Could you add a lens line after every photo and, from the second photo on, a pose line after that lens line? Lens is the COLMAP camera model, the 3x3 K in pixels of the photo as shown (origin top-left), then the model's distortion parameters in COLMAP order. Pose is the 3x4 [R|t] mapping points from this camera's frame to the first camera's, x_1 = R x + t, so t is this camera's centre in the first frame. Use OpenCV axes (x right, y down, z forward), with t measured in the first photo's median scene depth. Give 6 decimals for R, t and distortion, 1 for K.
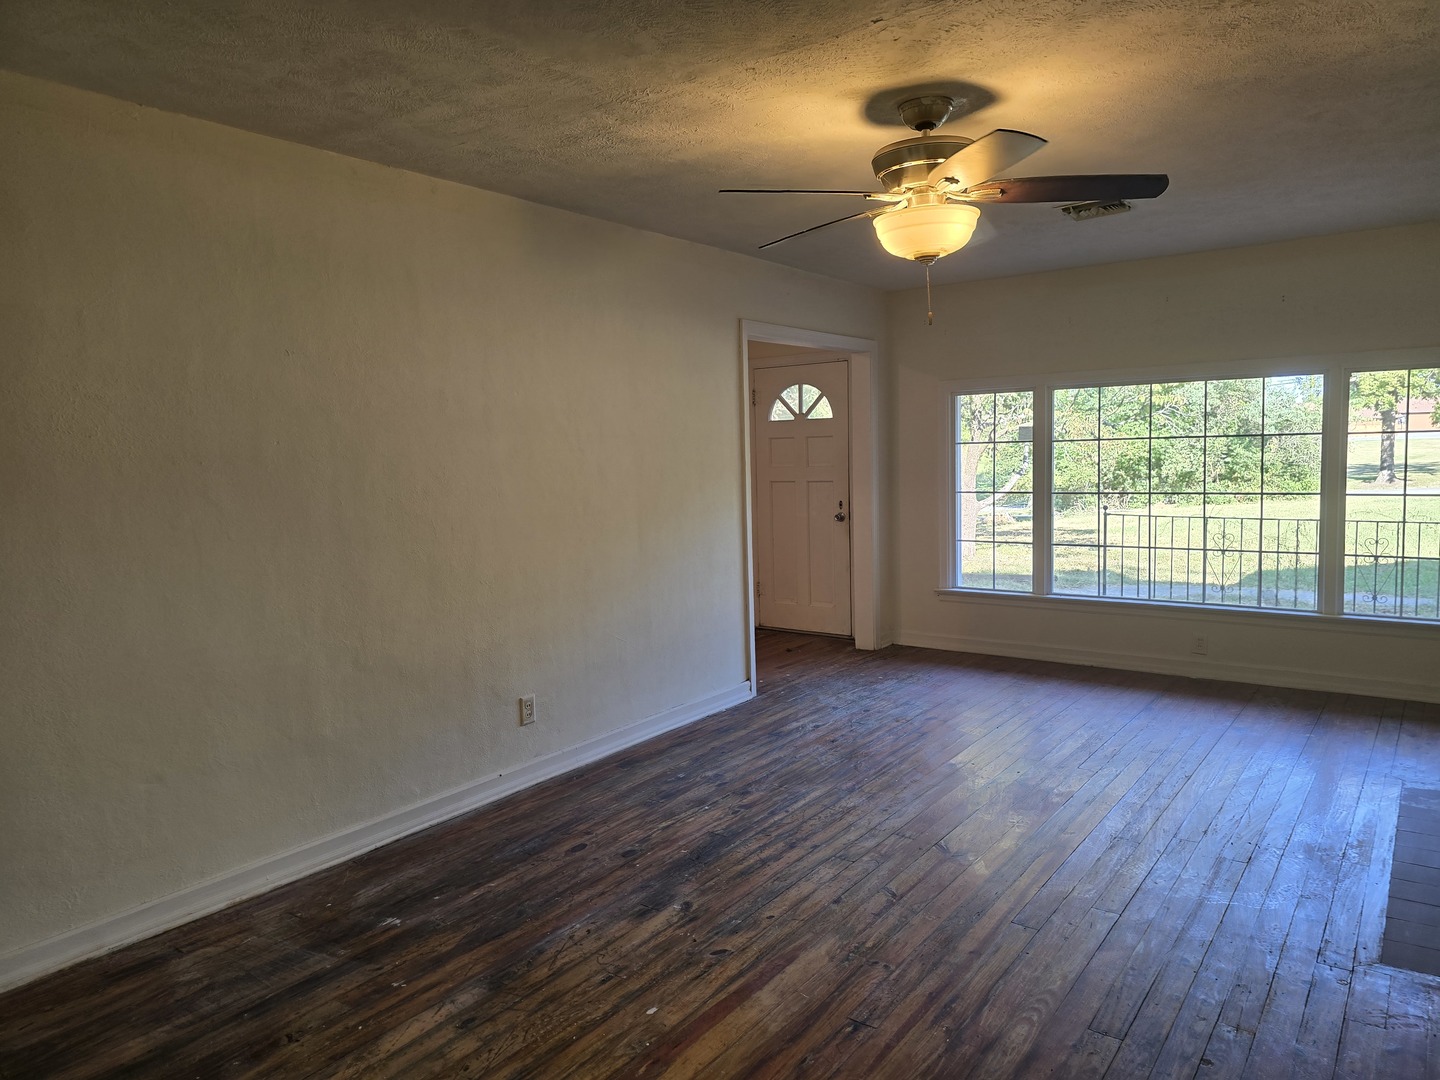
lens RADIAL K [[976.1, 0, 719.3], [0, 976.1, 538.6], [0, 0, 1]] dist [0.028819, -0.036190]
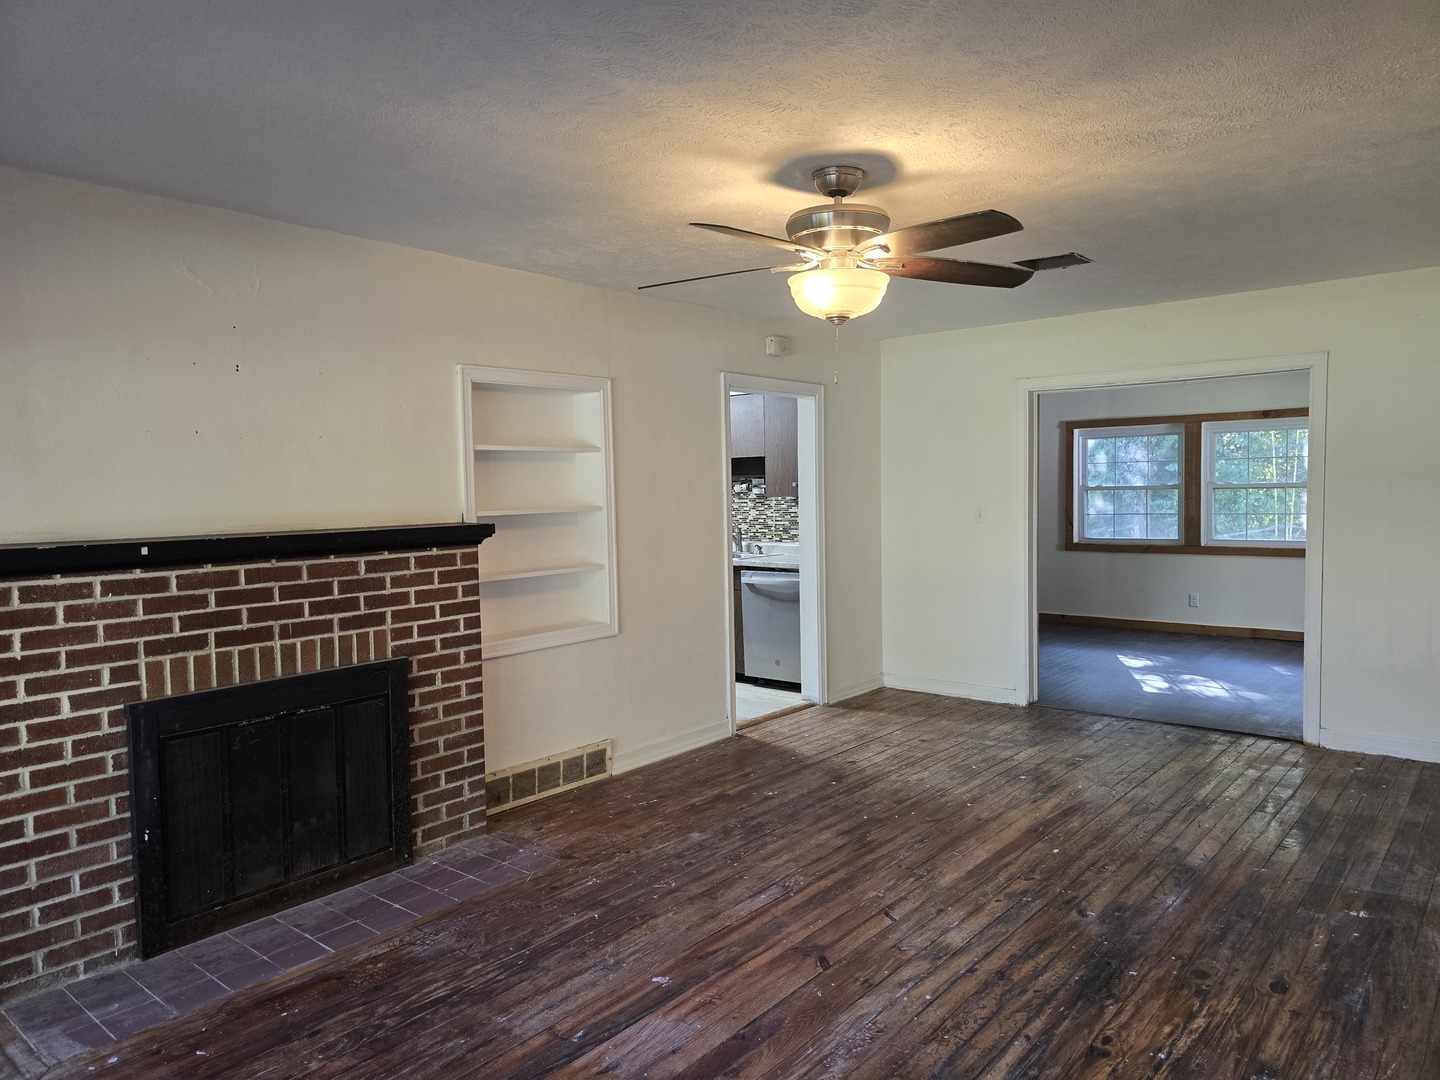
lens RADIAL K [[976.1, 0, 715.9], [0, 976.1, 540.0], [0, 0, 1]] dist [0.028819, -0.036190]
pose [[-0.996615, 0.046047, 0.068104, 0.261848], [0.055656, 0.987614, 0.146698, -0.200069], [-0.060505, 0.149992, -0.986834, 1.928701]]
